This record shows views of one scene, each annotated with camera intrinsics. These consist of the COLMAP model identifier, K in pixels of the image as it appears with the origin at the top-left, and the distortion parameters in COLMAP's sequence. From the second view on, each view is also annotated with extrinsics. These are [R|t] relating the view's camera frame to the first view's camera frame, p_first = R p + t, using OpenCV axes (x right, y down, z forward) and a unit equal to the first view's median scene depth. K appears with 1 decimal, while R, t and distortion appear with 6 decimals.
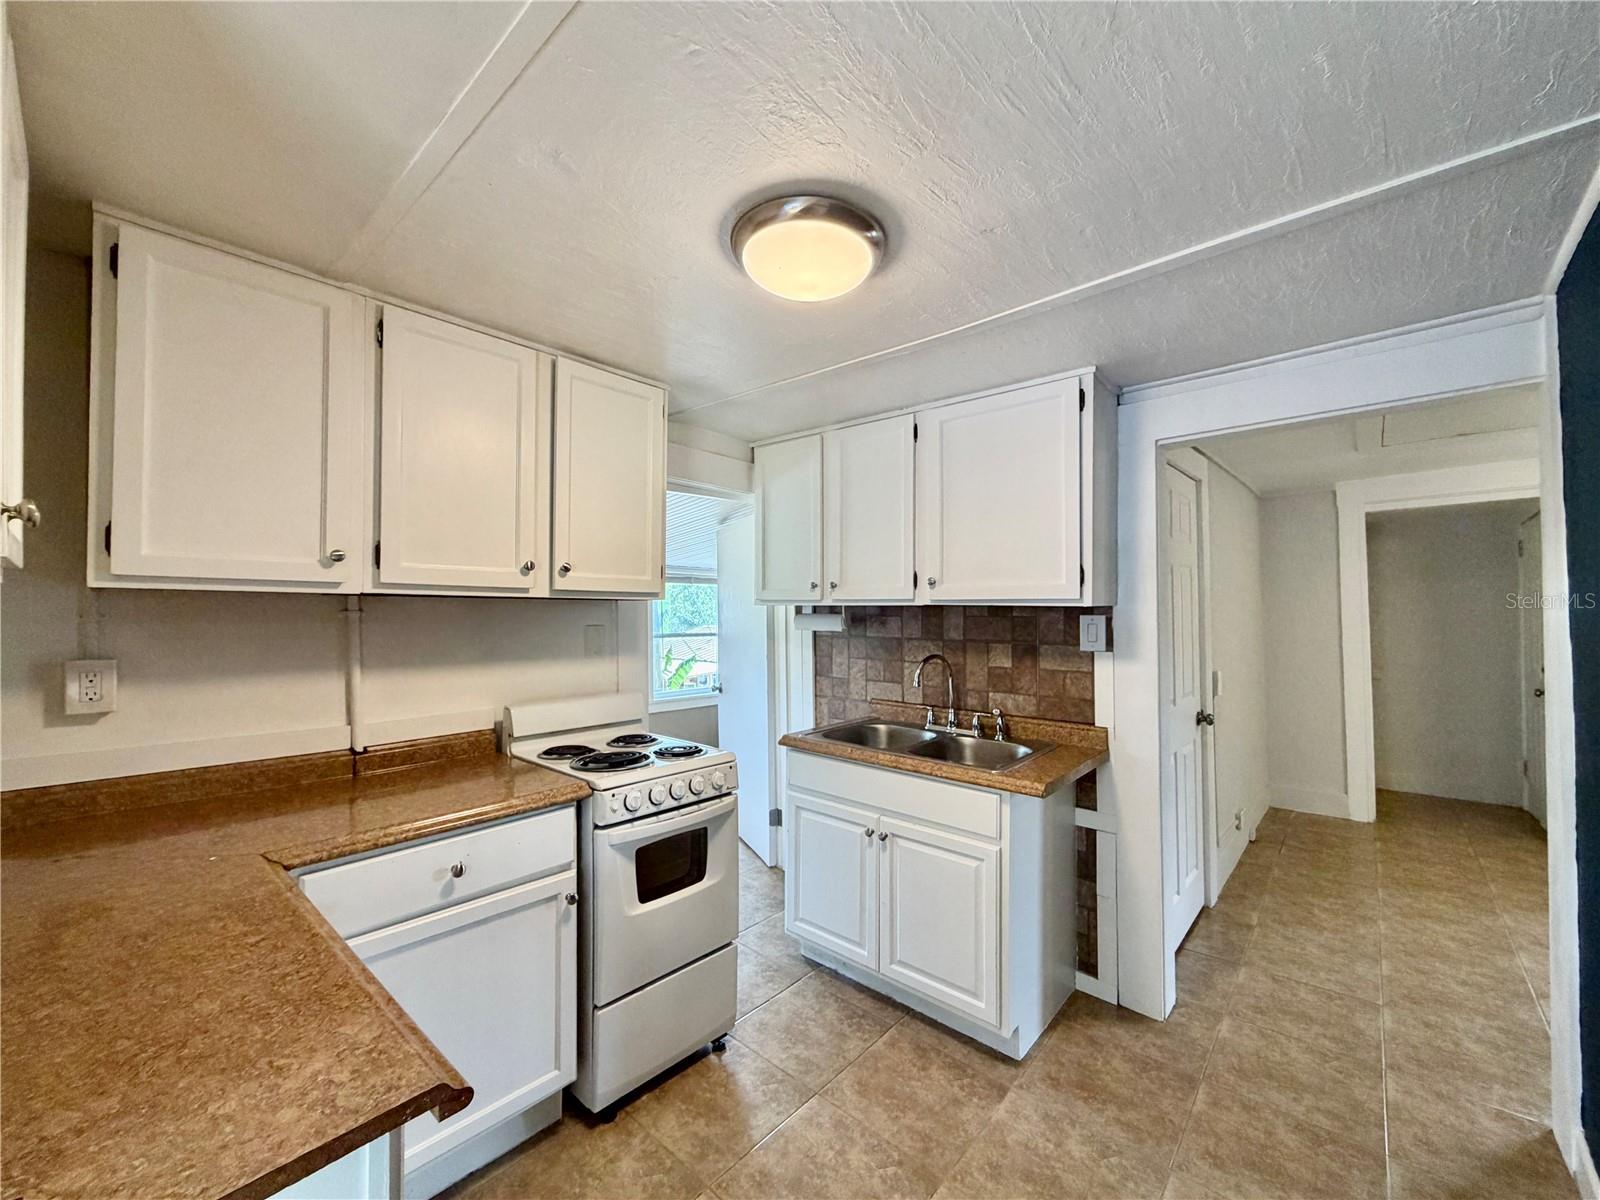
lens RADIAL K [[635.6, 0, 793.7], [0, 635.6, 592.9], [0, 0, 1]] dist [-0.002148, 0.000140]
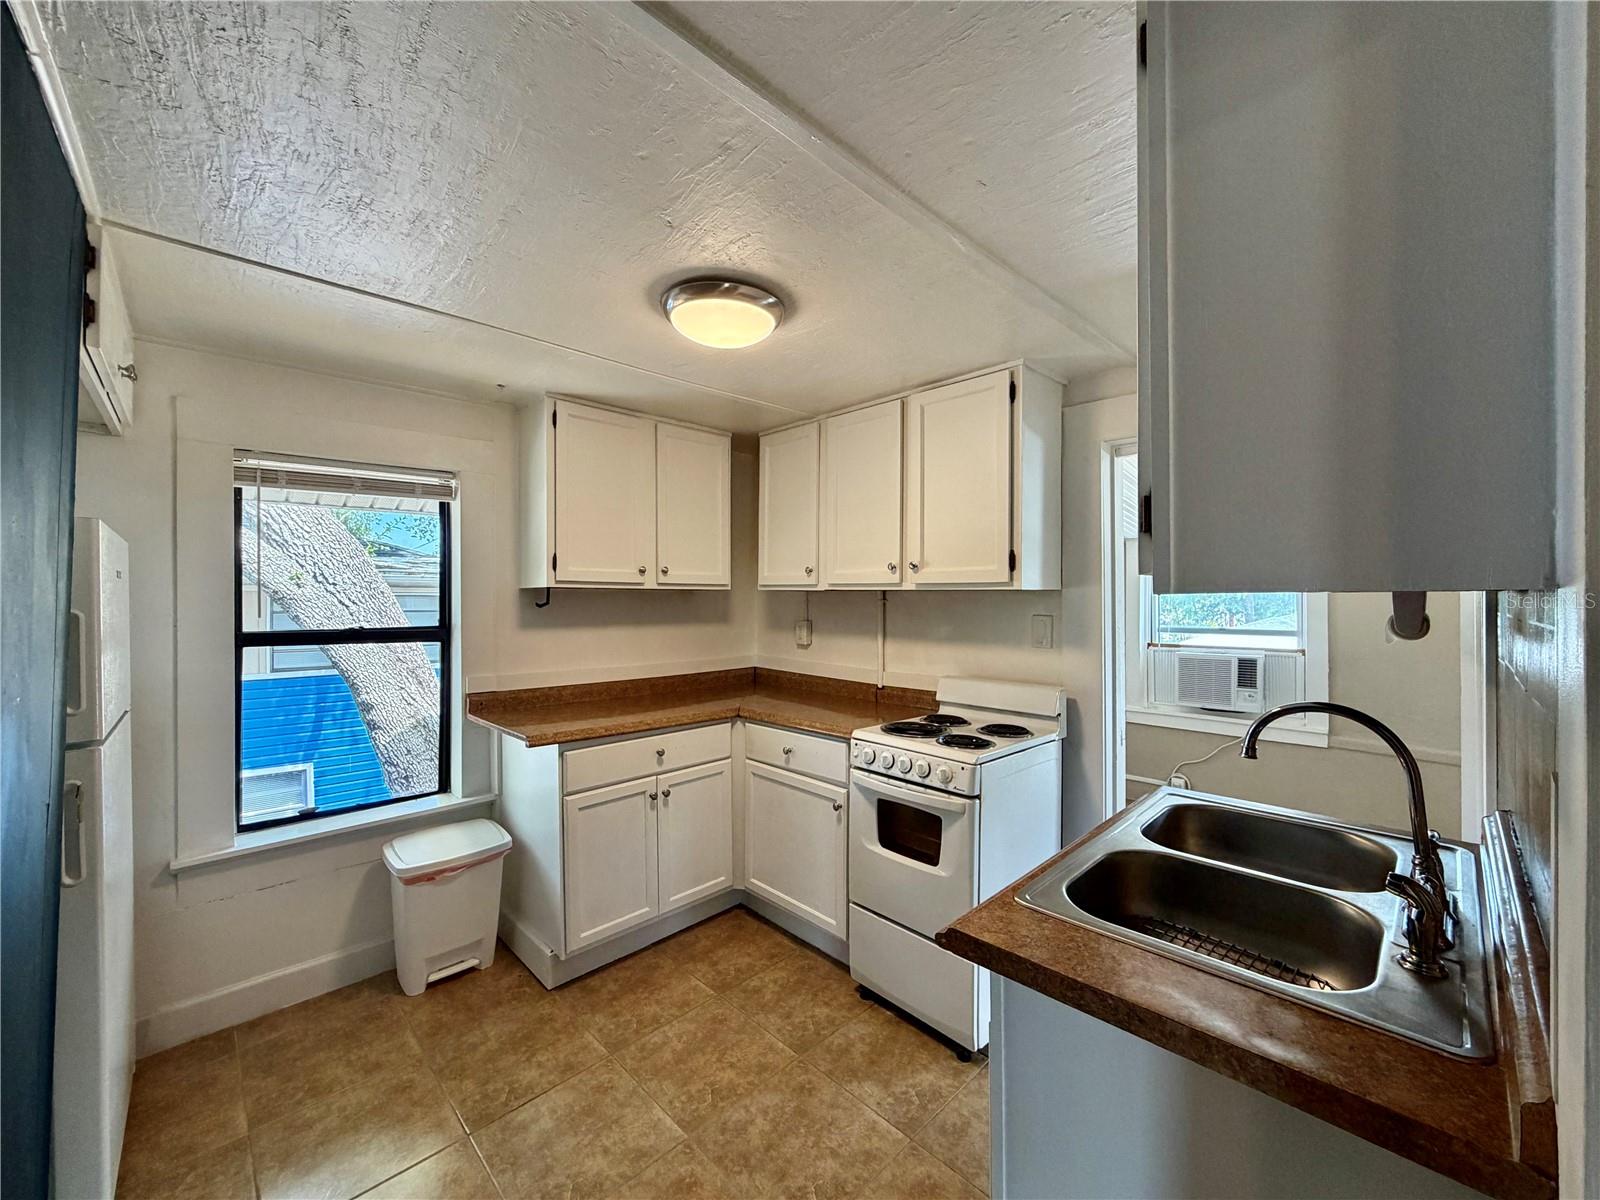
lens RADIAL K [[635.6, 0, 802.7], [0, 635.6, 609.4], [0, 0, 1]] dist [-0.002148, 0.000140]
pose [[-0.070809, 0.003704, -0.997483, 0.973830], [0.021015, 0.999777, 0.002220, 0.043622], [0.997268, -0.020805, -0.070872, 0.969489]]
